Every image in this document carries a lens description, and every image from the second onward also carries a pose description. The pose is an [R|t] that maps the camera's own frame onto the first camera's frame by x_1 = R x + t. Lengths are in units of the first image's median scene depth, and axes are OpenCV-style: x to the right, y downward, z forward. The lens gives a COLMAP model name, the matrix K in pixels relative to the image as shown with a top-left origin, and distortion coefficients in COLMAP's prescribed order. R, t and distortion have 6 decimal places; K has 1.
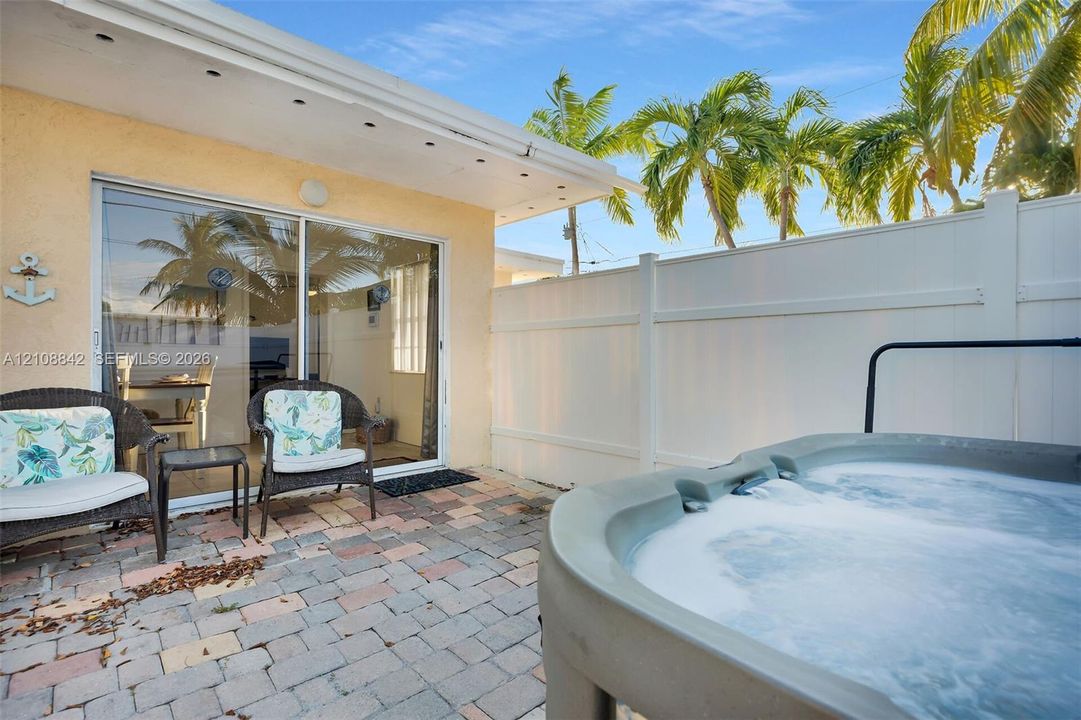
lens RADIAL K [[487.0, 0, 547.7], [0, 487.0, 361.8], [0, 0, 1]] dist [0.001493, 0.000441]
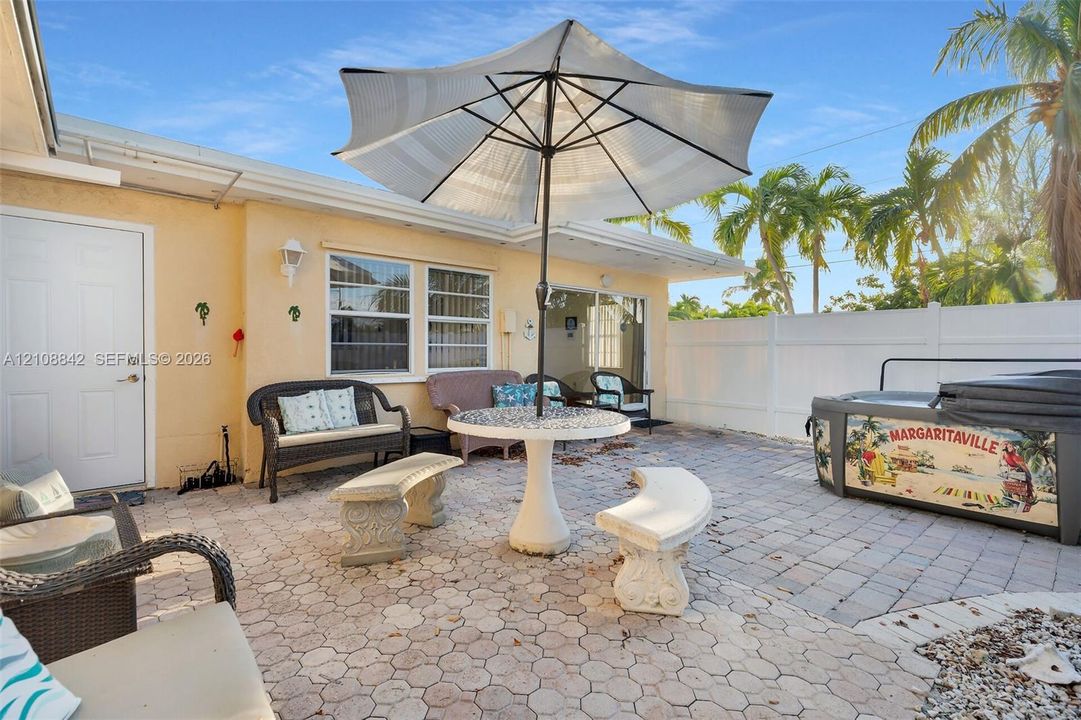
lens RADIAL K [[487.0, 0, 536.1], [0, 487.0, 359.1], [0, 0, 1]] dist [0.001493, 0.000441]
pose [[0.999606, 0.009615, -0.026382, -0.306412], [-0.009626, 0.999954, -0.000263, -0.003122], [0.026378, 0.000517, 0.999652, -0.452822]]
